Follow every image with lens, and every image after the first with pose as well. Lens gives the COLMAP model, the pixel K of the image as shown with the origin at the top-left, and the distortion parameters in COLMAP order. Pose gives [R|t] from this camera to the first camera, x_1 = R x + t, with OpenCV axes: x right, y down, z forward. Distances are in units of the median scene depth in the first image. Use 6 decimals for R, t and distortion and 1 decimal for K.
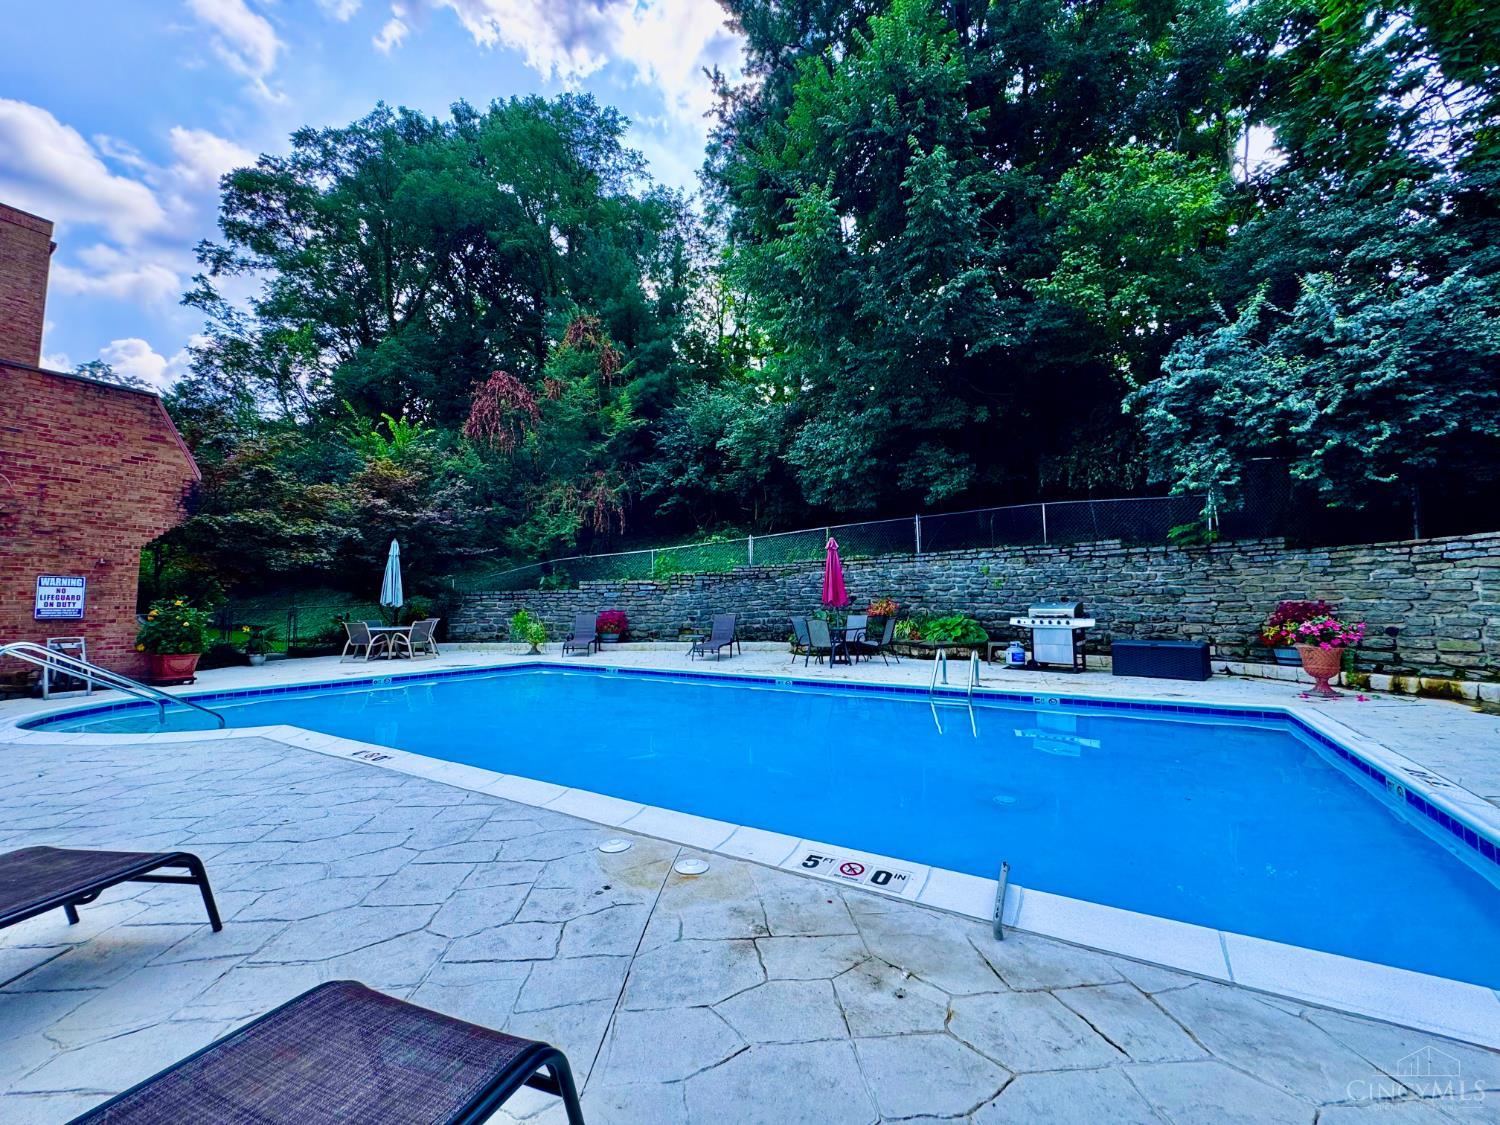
lens RADIAL K [[600.1, 0, 750.7], [0, 600.1, 562.8], [0, 0, 1]] dist [-0.004087, 0.000081]
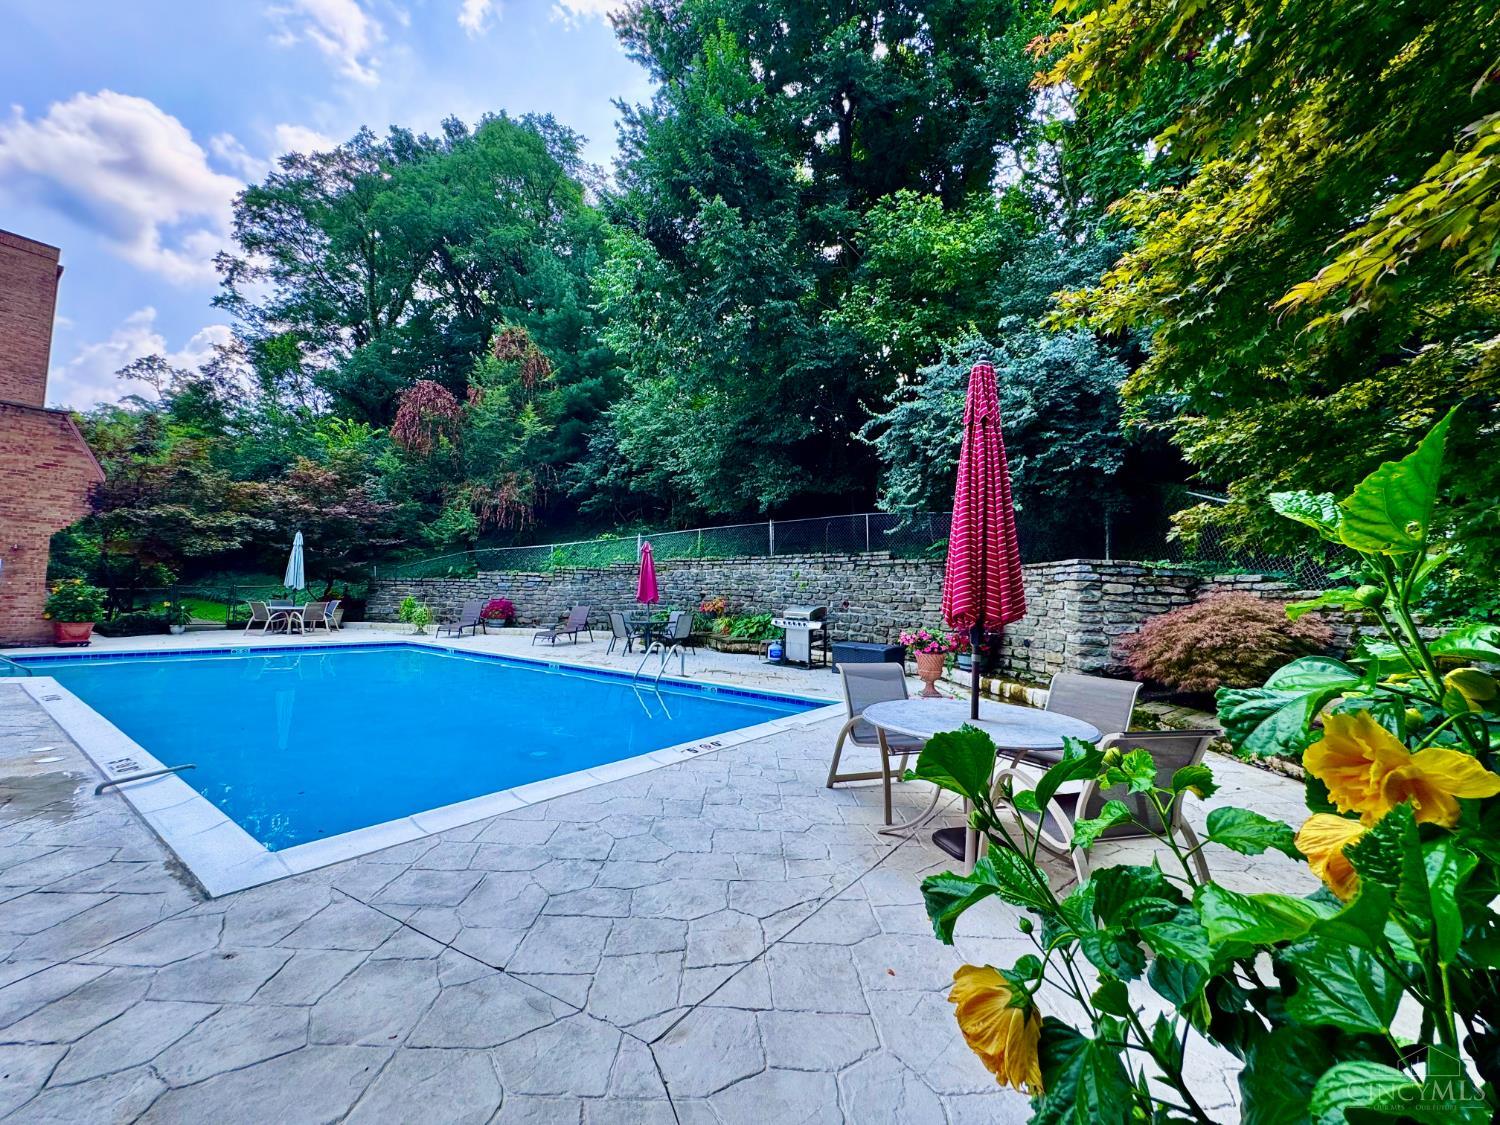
lens RADIAL K [[600.1, 0, 749.2], [0, 600.1, 562.9], [0, 0, 1]] dist [-0.004087, 0.000081]
pose [[0.996841, 0.030800, -0.073210, 0.305974], [-0.029648, 0.999420, 0.016772, -0.019466], [0.073685, -0.014548, 0.997175, -0.079307]]
